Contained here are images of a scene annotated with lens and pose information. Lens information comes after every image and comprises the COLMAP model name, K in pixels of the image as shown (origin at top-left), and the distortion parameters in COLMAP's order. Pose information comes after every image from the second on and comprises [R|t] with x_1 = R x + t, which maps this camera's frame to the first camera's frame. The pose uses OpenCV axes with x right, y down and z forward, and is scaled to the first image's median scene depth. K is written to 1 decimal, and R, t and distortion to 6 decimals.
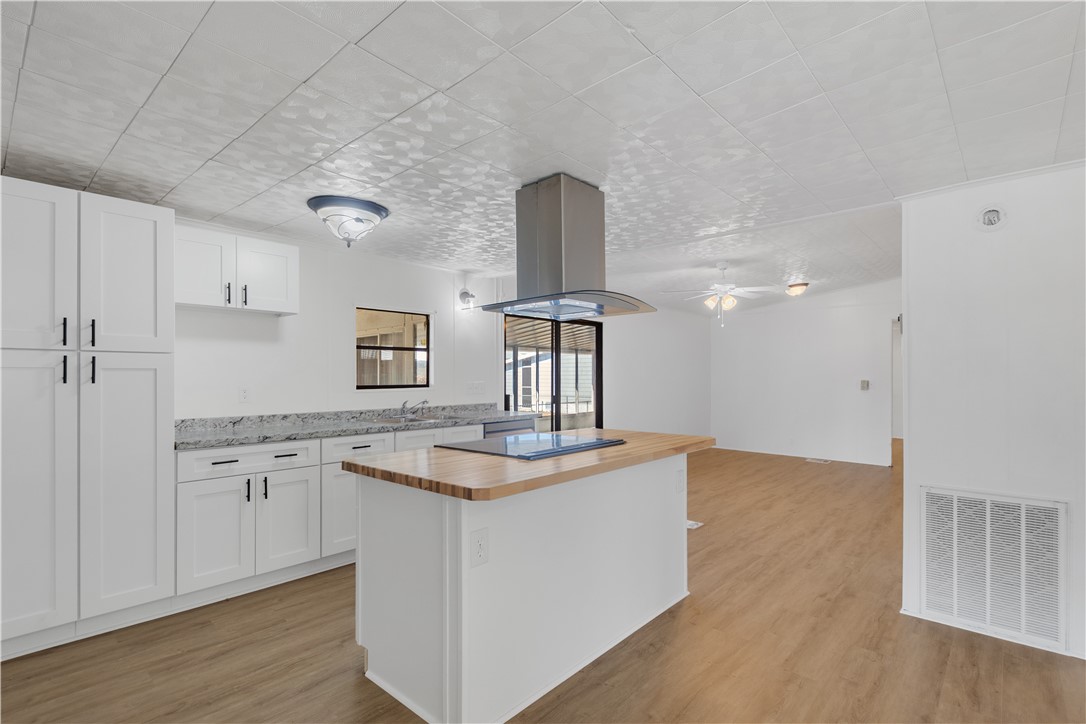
lens RADIAL K [[521.1, 0, 539.8], [0, 521.1, 369.4], [0, 0, 1]] dist [0.006694, 0.000421]
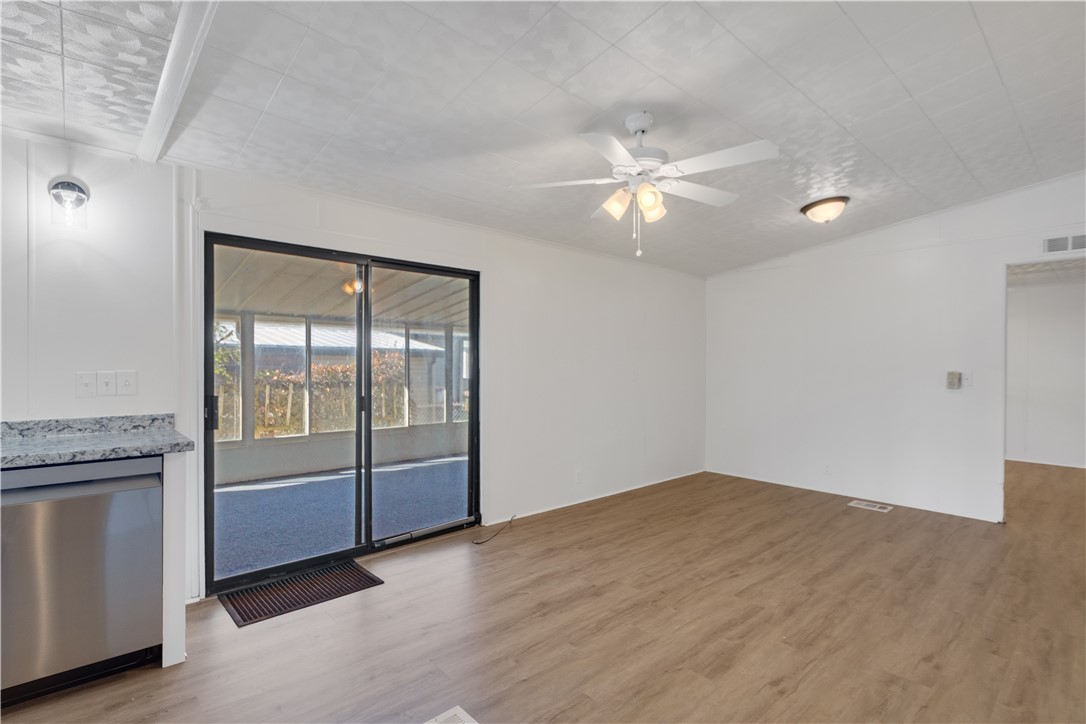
lens RADIAL K [[521.1, 0, 543.7], [0, 521.1, 367.7], [0, 0, 1]] dist [0.006694, 0.000421]
pose [[0.995406, 0.000732, -0.095746, 0.248075], [0.000202, 0.999953, 0.009741, 0.011814], [0.095748, -0.009716, 0.995358, 0.419579]]
